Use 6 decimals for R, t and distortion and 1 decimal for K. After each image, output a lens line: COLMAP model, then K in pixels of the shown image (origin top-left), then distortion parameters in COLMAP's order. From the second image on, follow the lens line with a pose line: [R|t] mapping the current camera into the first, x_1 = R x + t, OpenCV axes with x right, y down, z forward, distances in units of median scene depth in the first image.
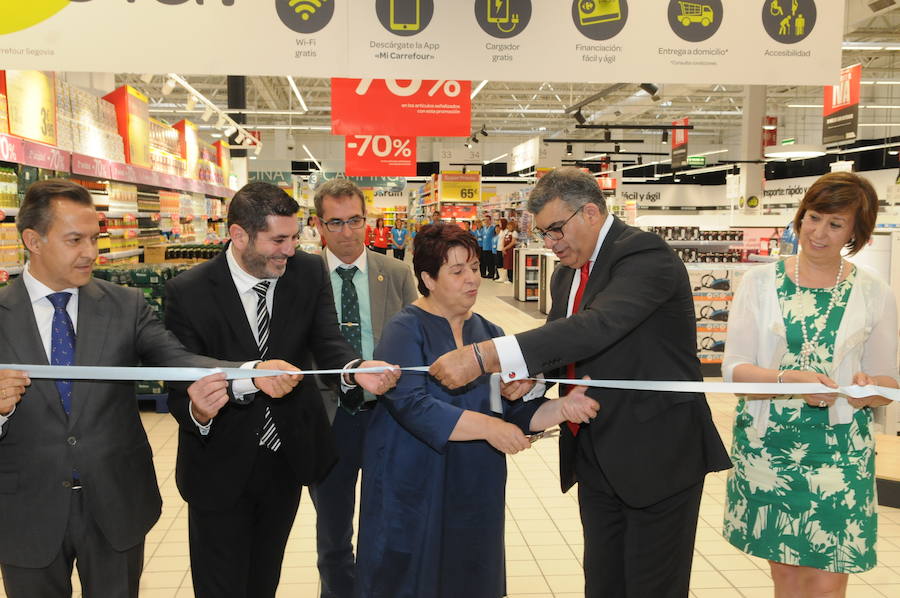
lens RADIAL K [[955.6, 0, 445.2], [0, 955.6, 299.7], [0, 0, 1]] dist [0.043848, 0.000000]
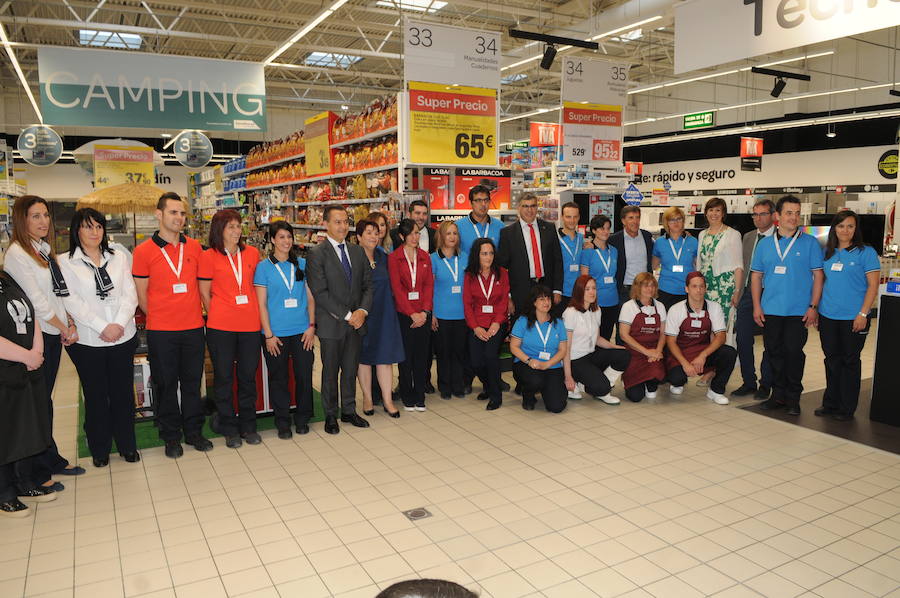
lens RADIAL K [[666.7, 0, 447.5], [0, 666.7, 308.1], [0, 0, 1]] dist [-0.017601, -0.041719]
pose [[0.917889, -0.067941, 0.390977, -0.095377], [0.044792, 0.996677, 0.068037, -0.064380], [-0.394300, -0.044938, 0.917882, 0.753274]]
